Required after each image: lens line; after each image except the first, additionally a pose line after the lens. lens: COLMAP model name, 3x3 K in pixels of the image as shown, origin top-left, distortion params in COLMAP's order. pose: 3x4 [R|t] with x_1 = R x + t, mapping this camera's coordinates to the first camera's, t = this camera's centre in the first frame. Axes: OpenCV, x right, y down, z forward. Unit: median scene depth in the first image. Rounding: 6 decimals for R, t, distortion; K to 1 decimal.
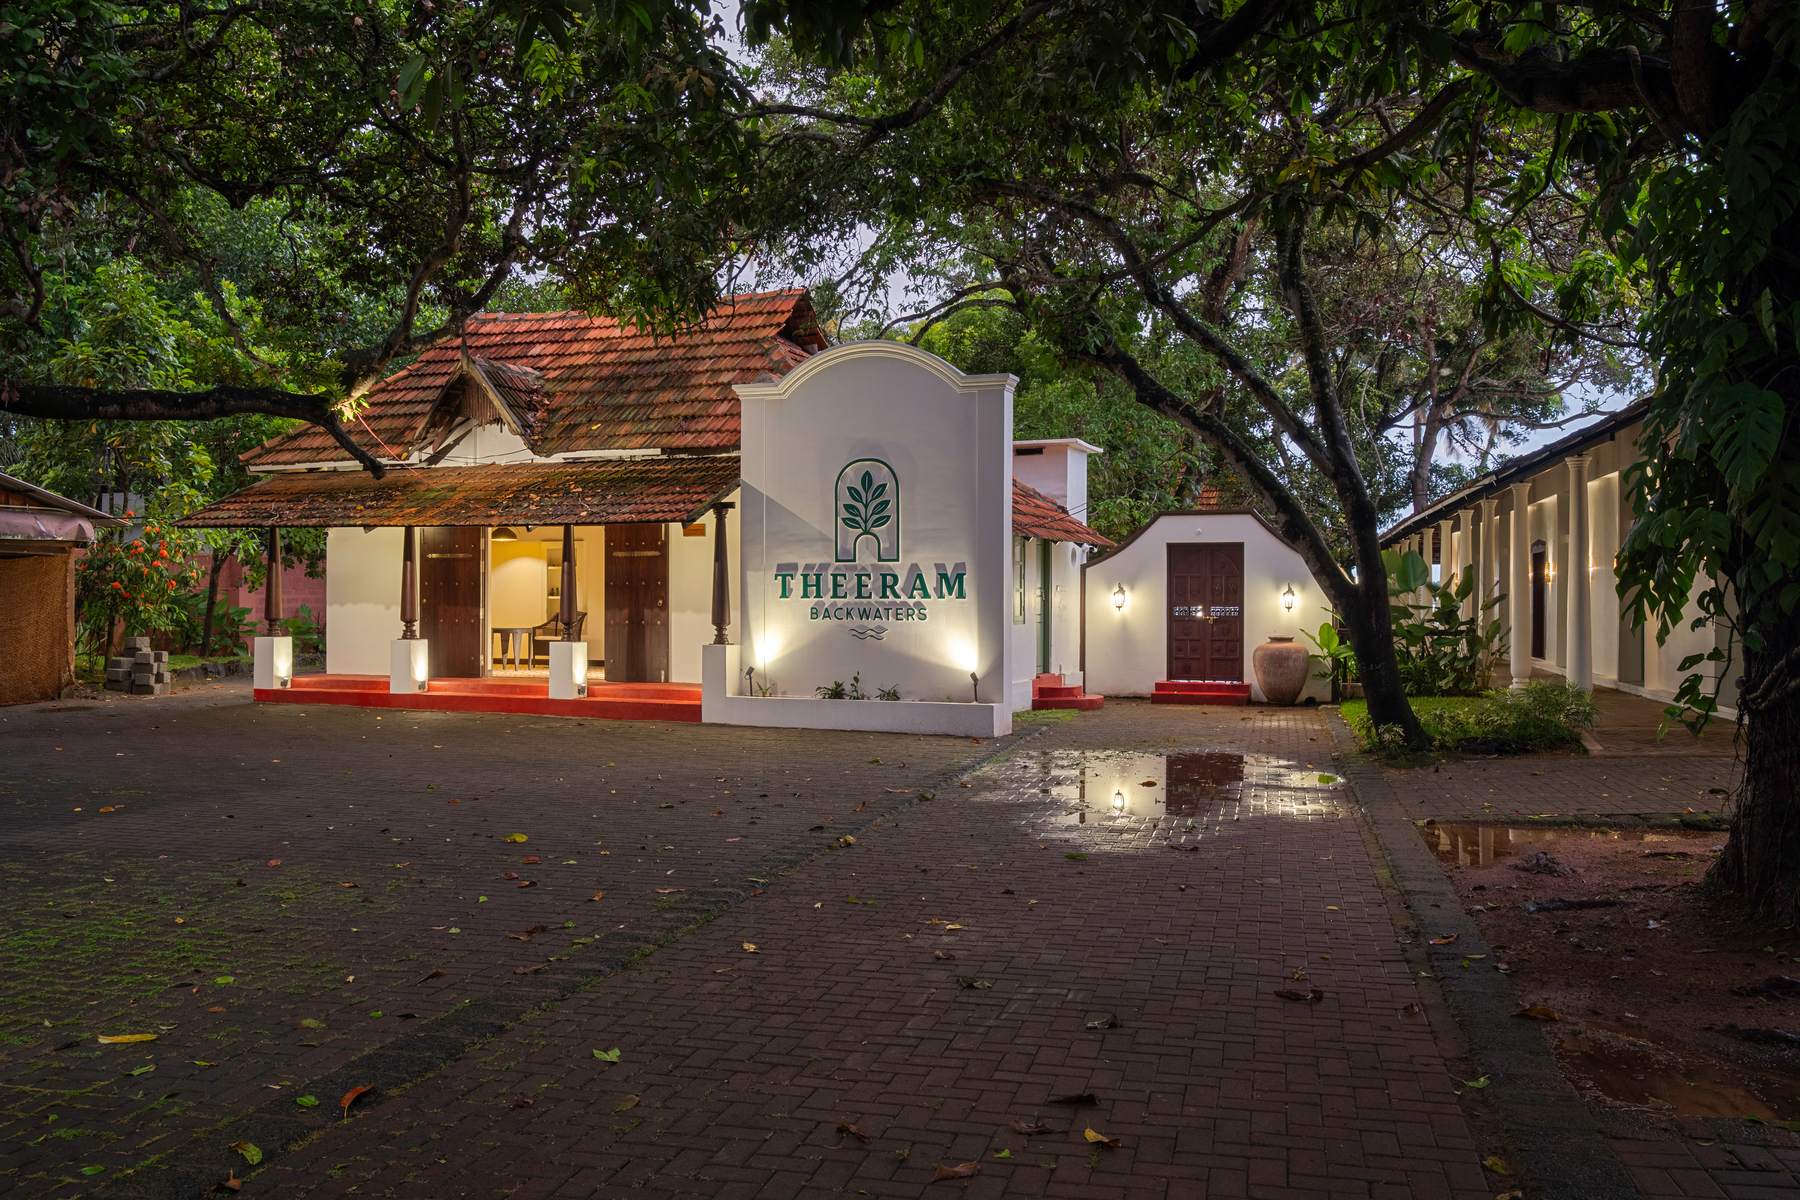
lens RADIAL K [[1554.8, 0, 884.3], [0, 1554.8, 590.9], [0, 0, 1]] dist [-0.009468, 0.012554]
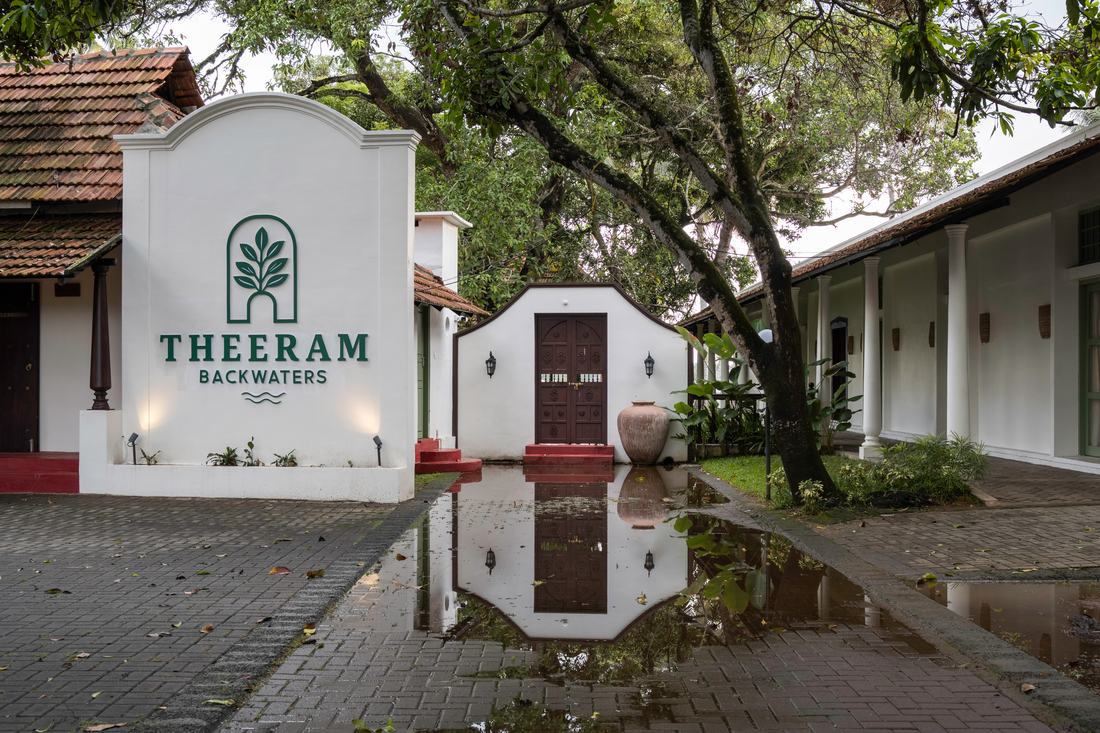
lens RADIAL K [[1342.8, 0, 551.2], [0, 1342.8, 362.0], [0, 0, 1]] dist [-0.011113, 0.000000]
pose [[0.970130, 0.000155, 0.242585, -0.034662], [0.001641, 0.999973, -0.007200, 0.010414], [-0.242580, 0.007383, 0.970103, 0.137966]]
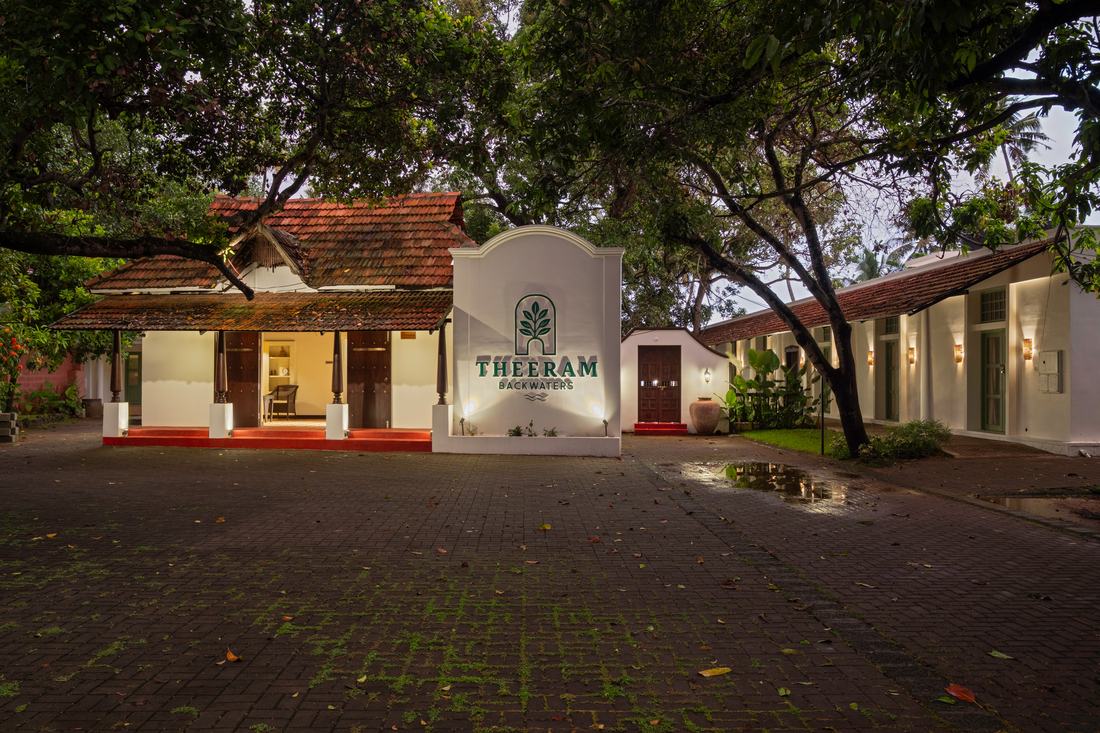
lens RADIAL K [[886.8, 0, 548.6], [0, 886.8, 359.9], [0, 0, 1]] dist [-0.004173, 0.004868]
pose [[0.963849, 0.003551, 0.266424, -0.227822], [0.000132, 0.999905, -0.013805, -0.000070], [-0.266448, 0.013341, 0.963757, 0.056239]]
